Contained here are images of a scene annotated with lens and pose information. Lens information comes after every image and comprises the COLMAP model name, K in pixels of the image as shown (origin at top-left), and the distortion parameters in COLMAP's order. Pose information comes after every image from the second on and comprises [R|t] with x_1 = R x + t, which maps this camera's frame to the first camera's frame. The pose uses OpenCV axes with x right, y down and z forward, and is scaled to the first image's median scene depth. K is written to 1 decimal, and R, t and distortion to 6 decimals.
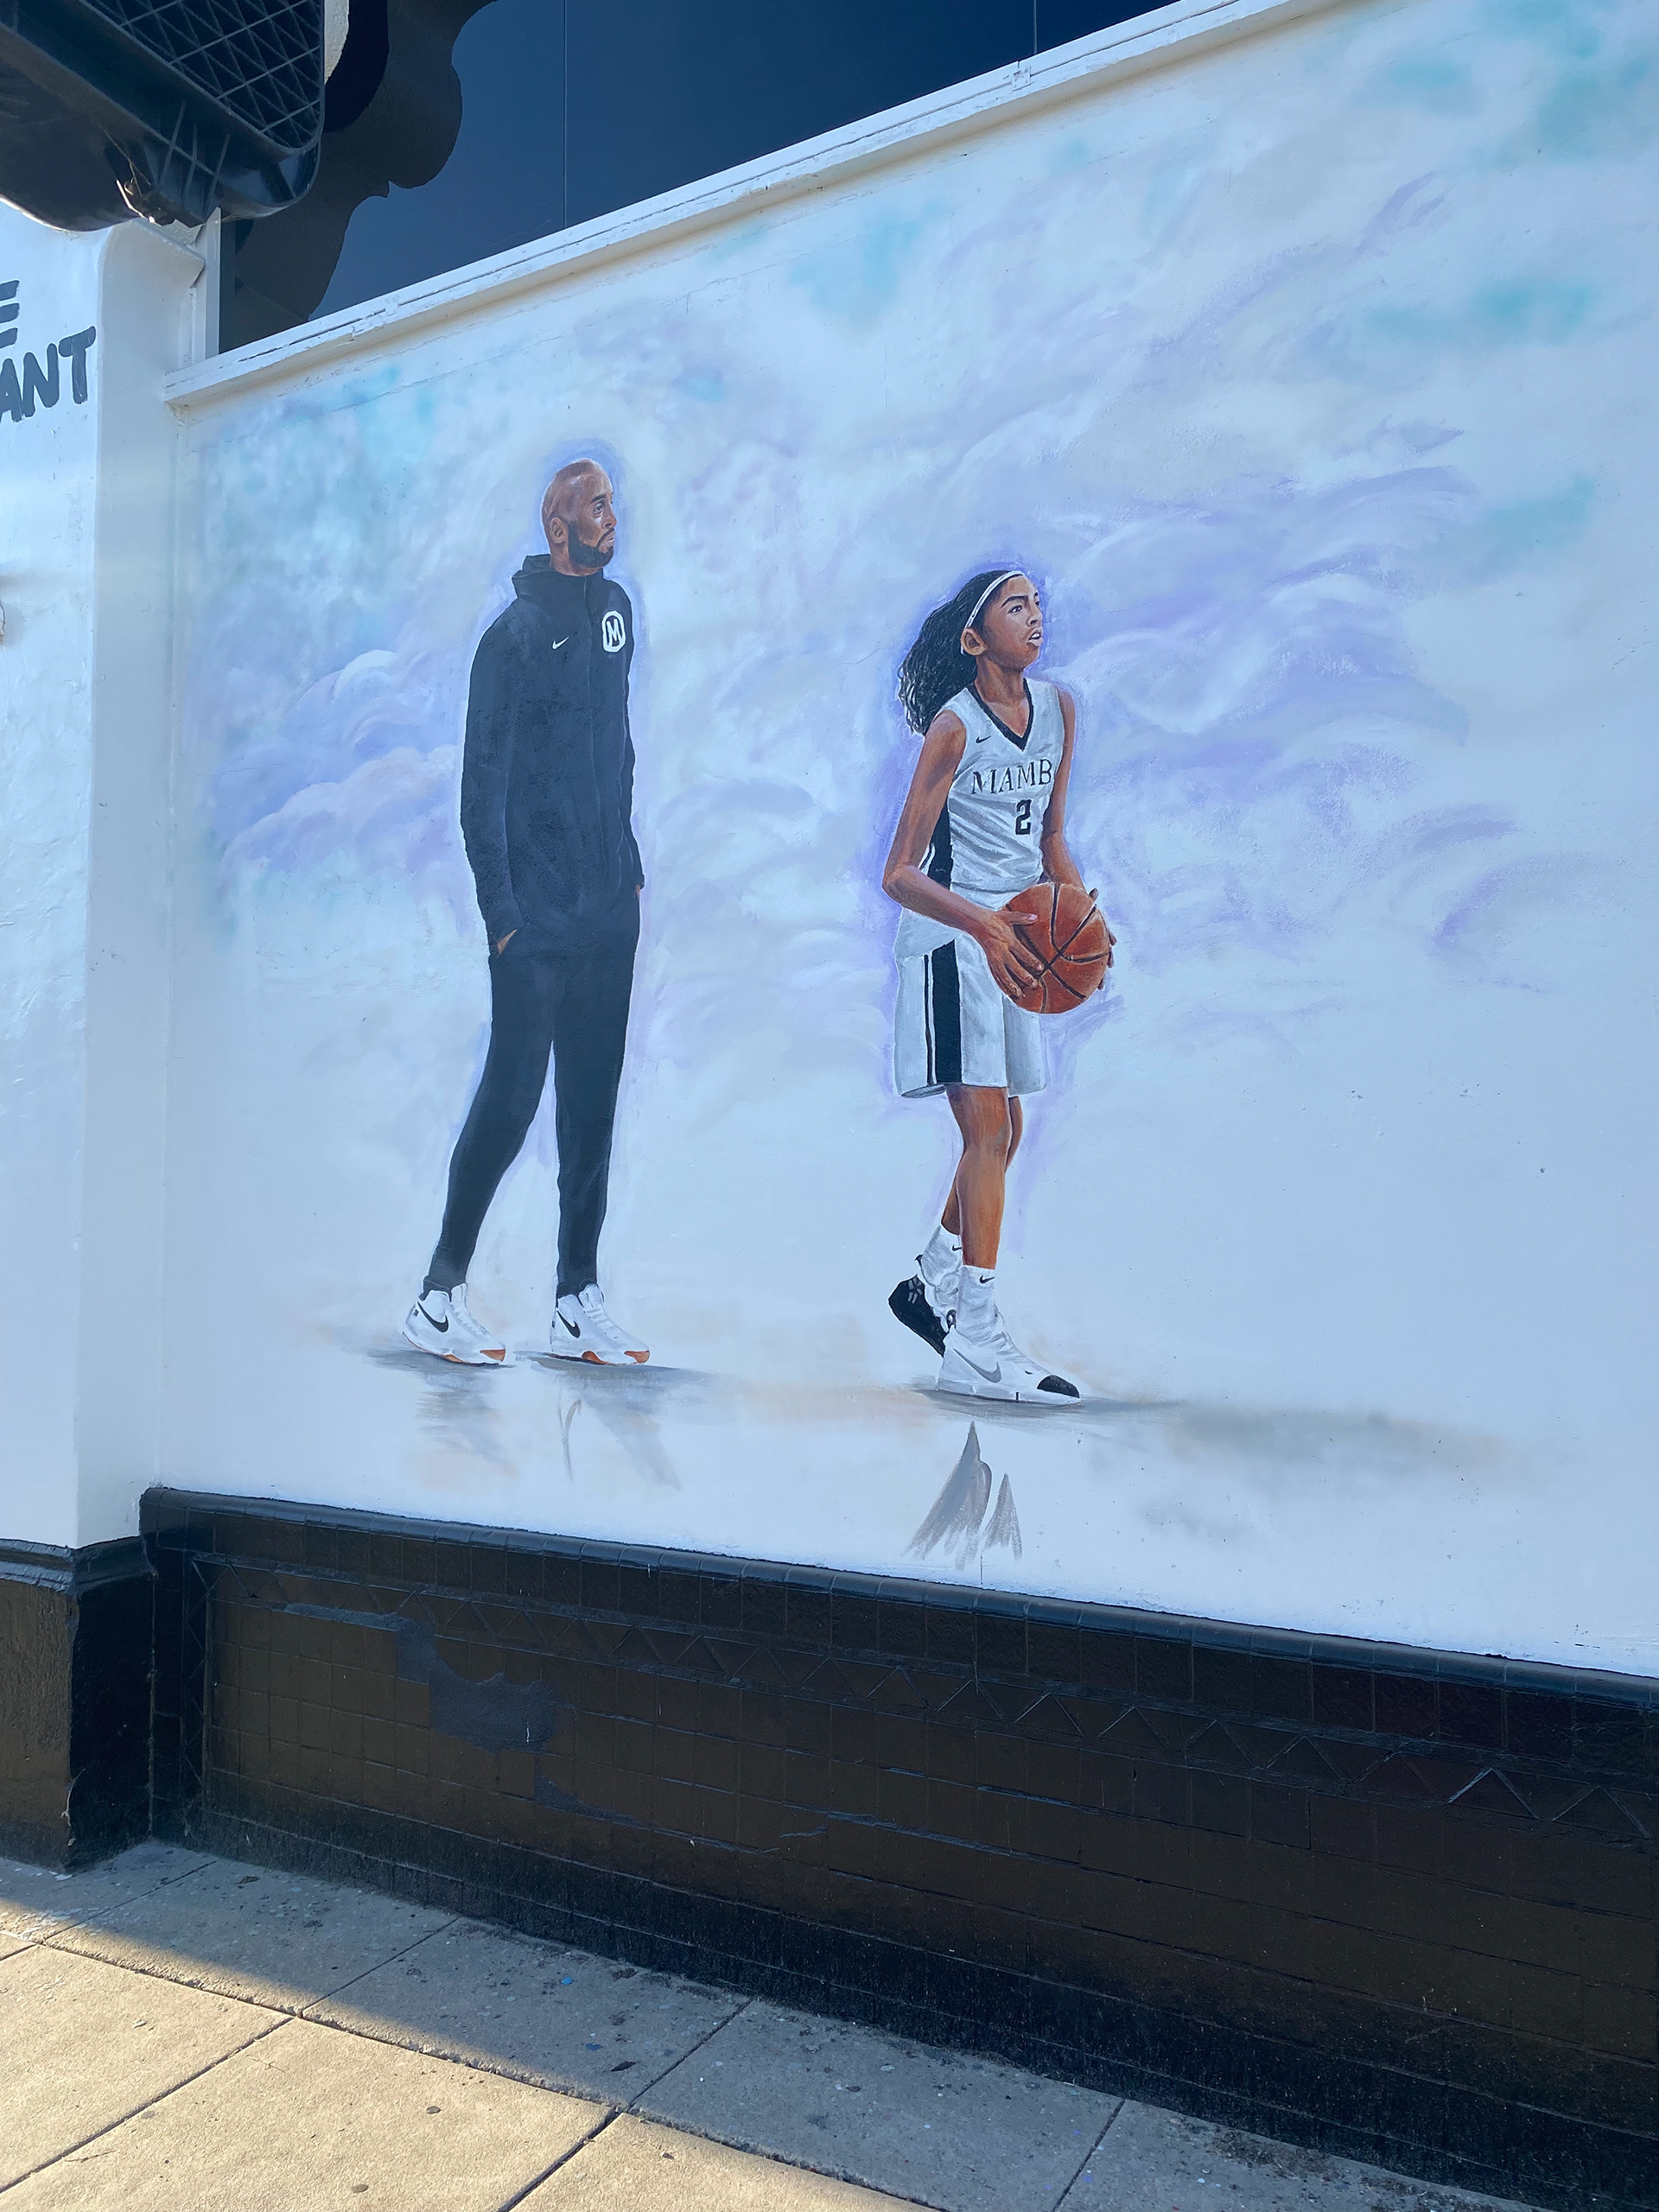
lens RADIAL K [[1684.5, 0, 829.5], [0, 1684.5, 1106.0], [0, 0, 1]] dist [0.090600, -0.203072]
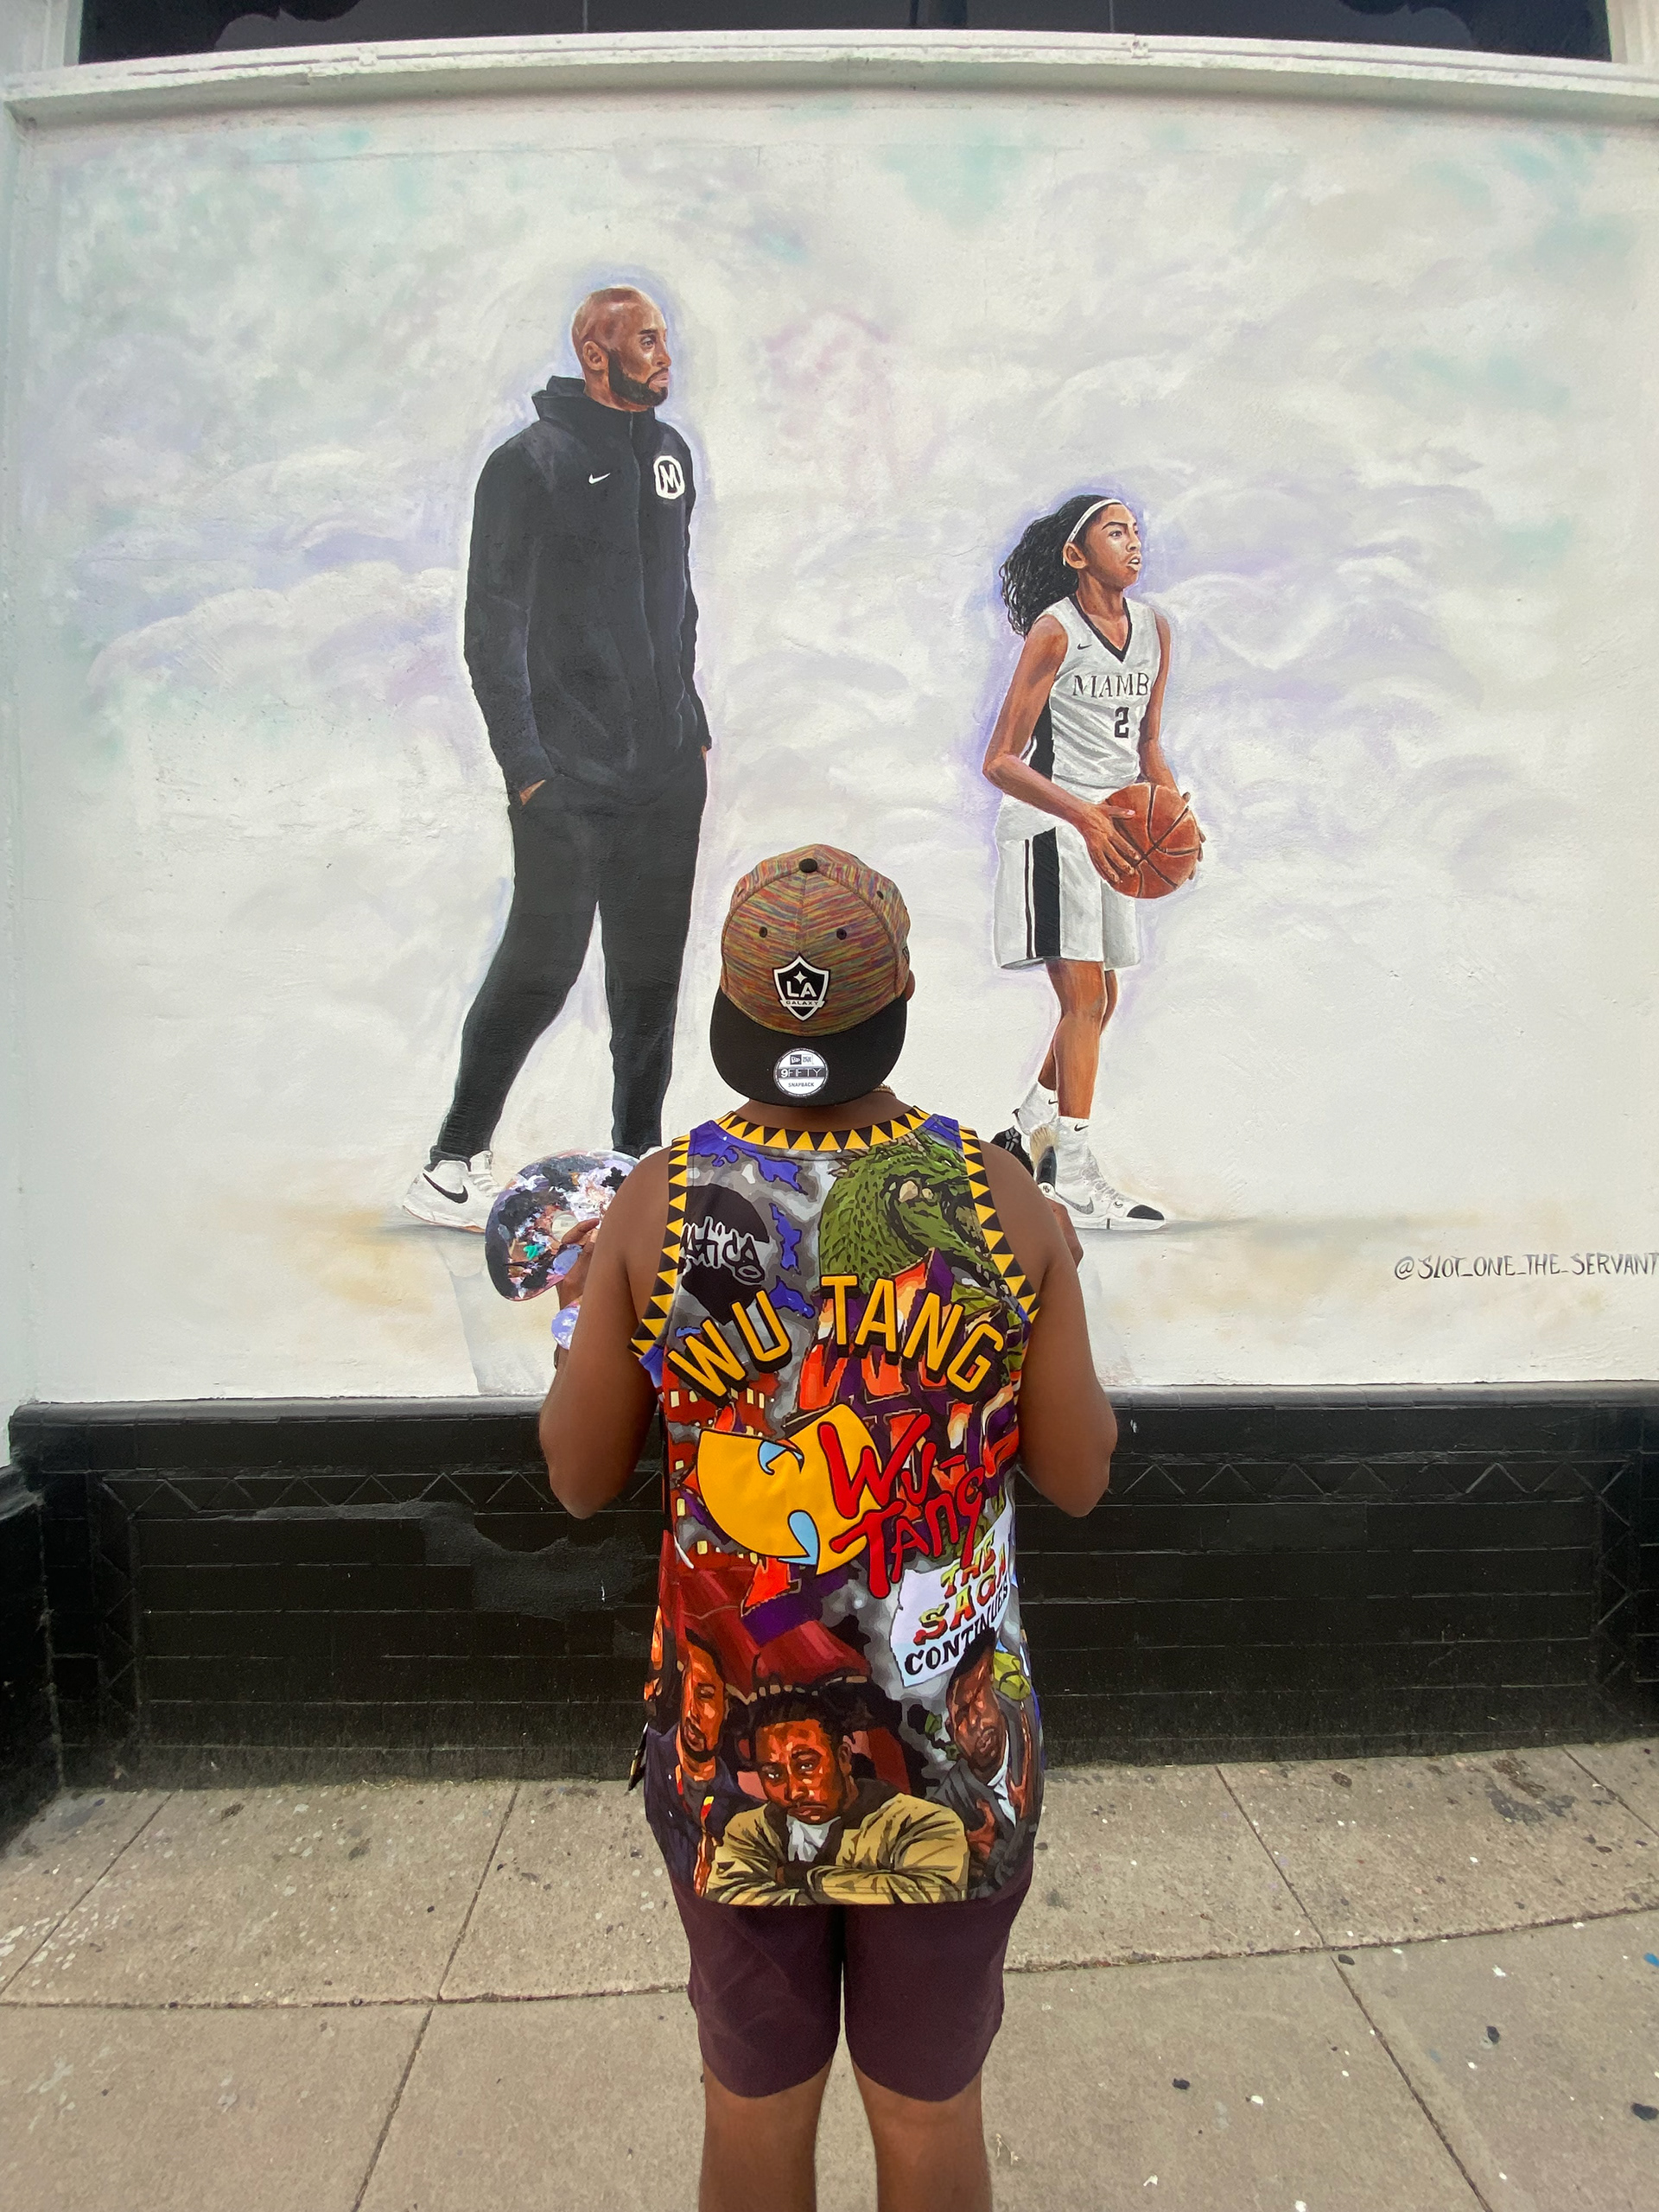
lens RADIAL K [[890.9, 0, 829.5], [0, 890.9, 1106.0], [0, 0, 1]] dist [0.011274, -0.017085]
pose [[0.859182, -0.025584, 0.511031, -0.361212], [-0.017784, 0.996652, 0.079797, 0.041339], [-0.511361, -0.077649, 0.855851, 0.554117]]
